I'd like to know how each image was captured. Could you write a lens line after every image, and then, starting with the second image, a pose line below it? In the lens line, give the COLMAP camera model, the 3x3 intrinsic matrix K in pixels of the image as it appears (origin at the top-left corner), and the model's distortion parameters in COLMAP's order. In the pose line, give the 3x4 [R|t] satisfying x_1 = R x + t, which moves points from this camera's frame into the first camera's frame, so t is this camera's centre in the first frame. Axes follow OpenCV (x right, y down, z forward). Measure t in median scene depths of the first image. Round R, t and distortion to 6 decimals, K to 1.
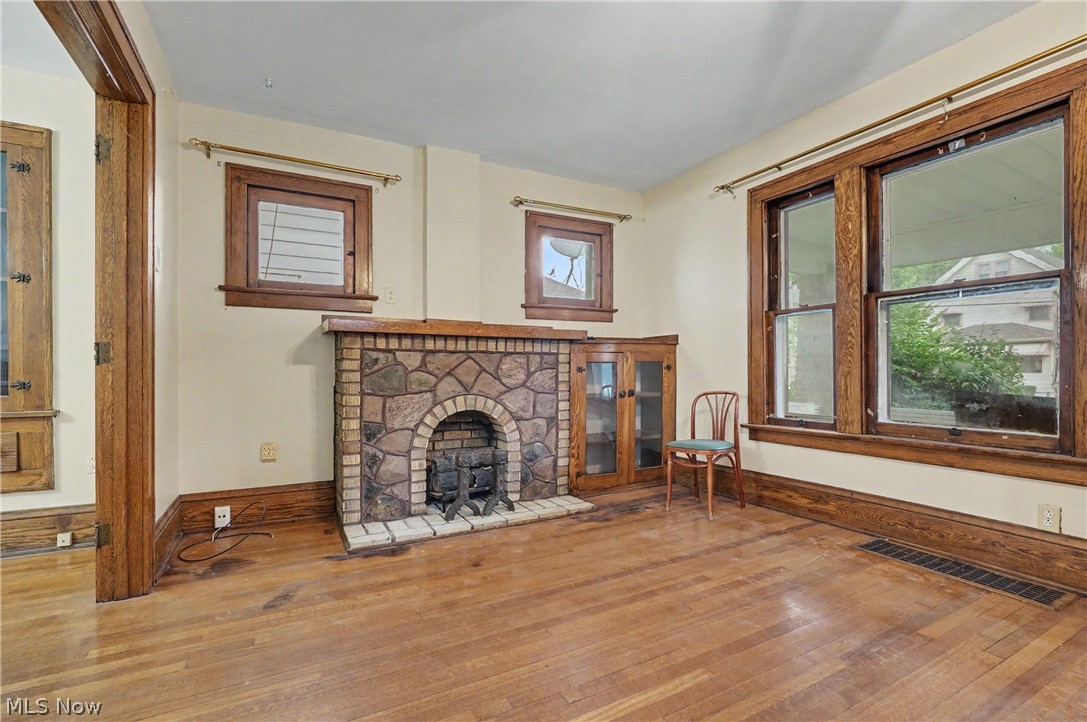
lens RADIAL K [[503.3, 0, 545.5], [0, 503.3, 367.5], [0, 0, 1]] dist [-0.005794, 0.000233]
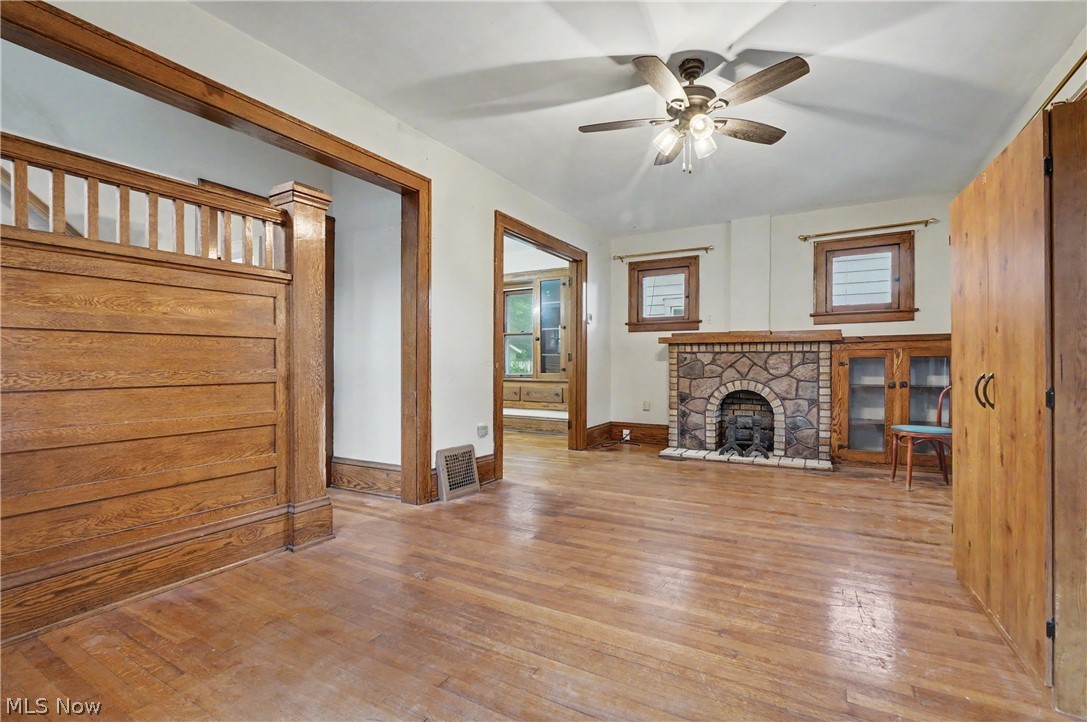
lens RADIAL K [[503.3, 0, 543.7], [0, 503.3, 362.3], [0, 0, 1]] dist [-0.005794, 0.000233]
pose [[0.526565, -0.001045, -0.850134, 0.818335], [0.000573, 0.999999, -0.000874, 0.000835], [0.850135, -0.000027, 0.526565, -0.331197]]
